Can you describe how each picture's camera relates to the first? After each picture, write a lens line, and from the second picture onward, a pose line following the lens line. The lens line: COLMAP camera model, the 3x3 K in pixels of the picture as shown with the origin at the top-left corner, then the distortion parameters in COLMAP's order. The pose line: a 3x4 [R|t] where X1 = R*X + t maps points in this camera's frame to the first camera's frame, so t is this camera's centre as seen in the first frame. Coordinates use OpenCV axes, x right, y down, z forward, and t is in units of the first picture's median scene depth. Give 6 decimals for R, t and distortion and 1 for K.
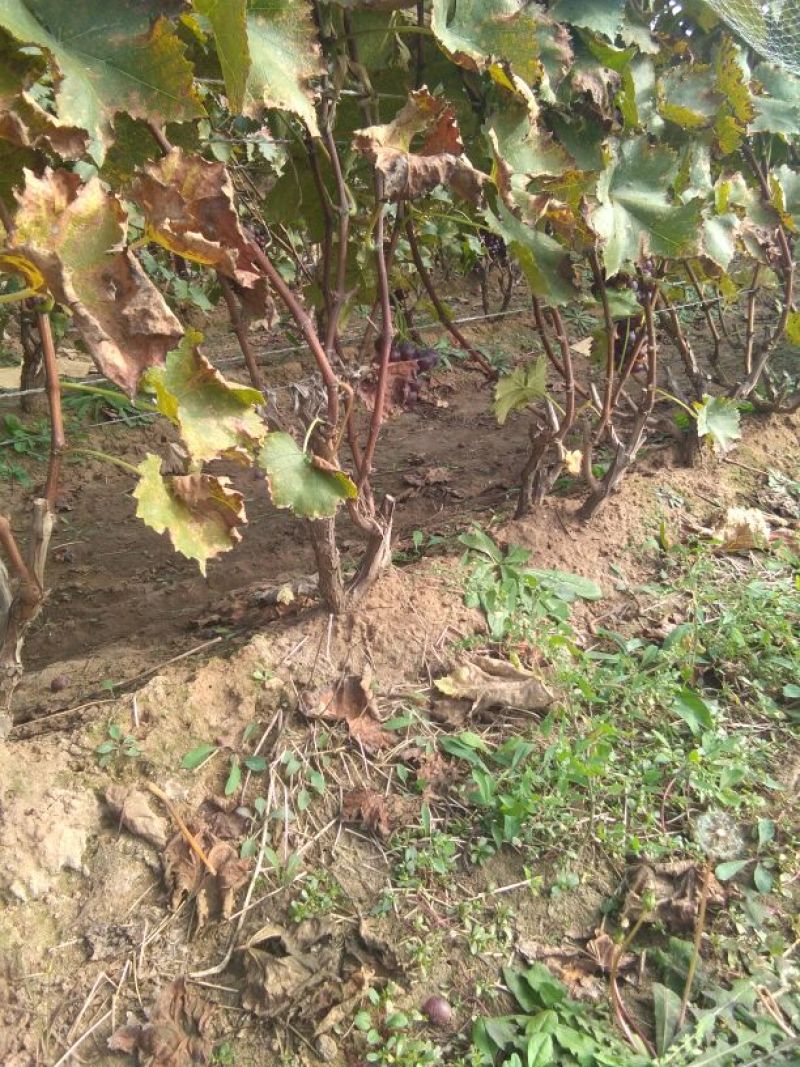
lens RADIAL K [[840.0, 0, 388.1], [0, 840.0, 508.7], [0, 0, 1]] dist [0.042547, -0.057060]
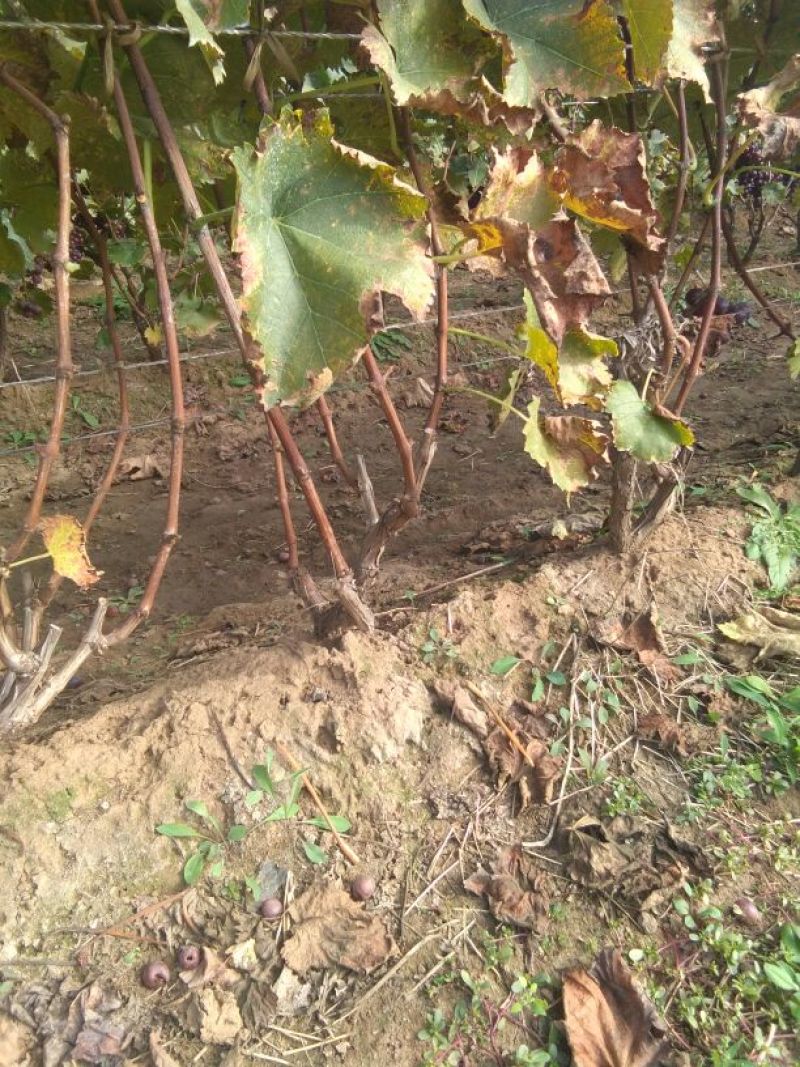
lens RADIAL K [[840.0, 0, 387.8], [0, 840.0, 507.6], [0, 0, 1]] dist [0.042547, -0.057060]
pose [[0.975876, 0.086849, -0.200308, -0.179683], [-0.072115, 0.994204, 0.079730, 0.006507], [0.206071, -0.063362, 0.976483, -0.122955]]
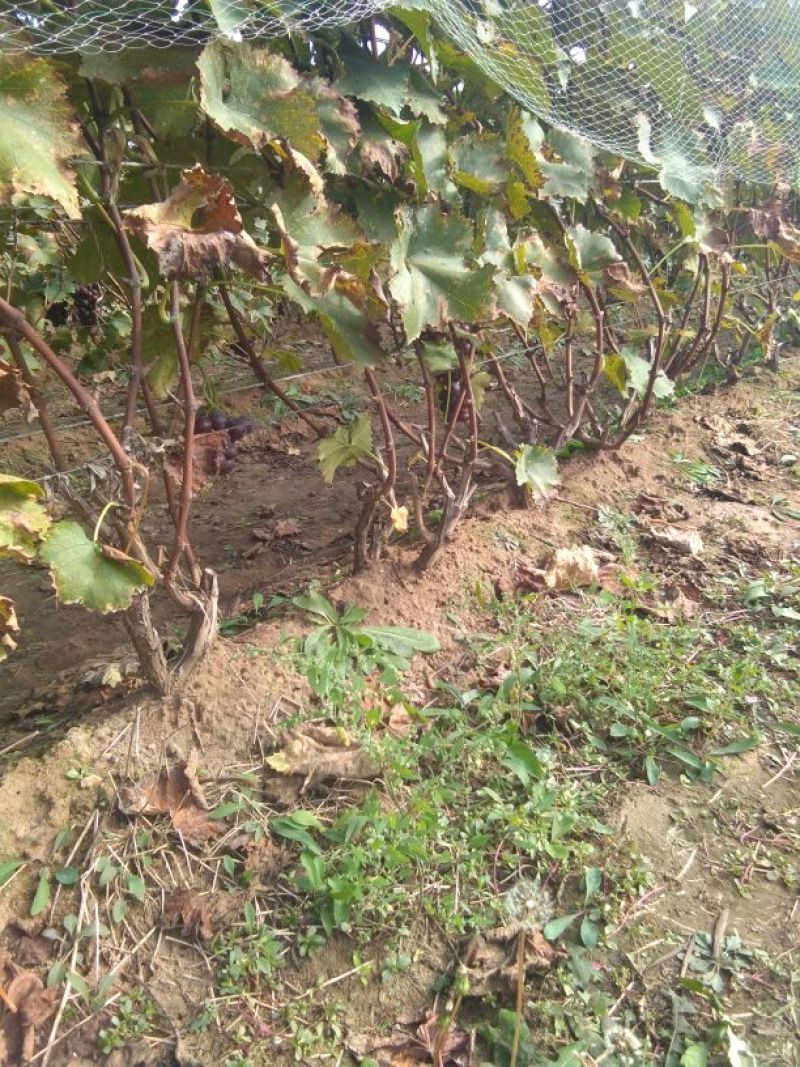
lens RADIAL K [[840.0, 0, 387.6], [0, 840.0, 509.0], [0, 0, 1]] dist [0.042547, -0.057060]
pose [[0.987559, -0.061233, 0.144838, 0.084951], [0.067172, 0.997075, -0.036471, -0.043613], [-0.142181, 0.045747, 0.988783, 0.012464]]
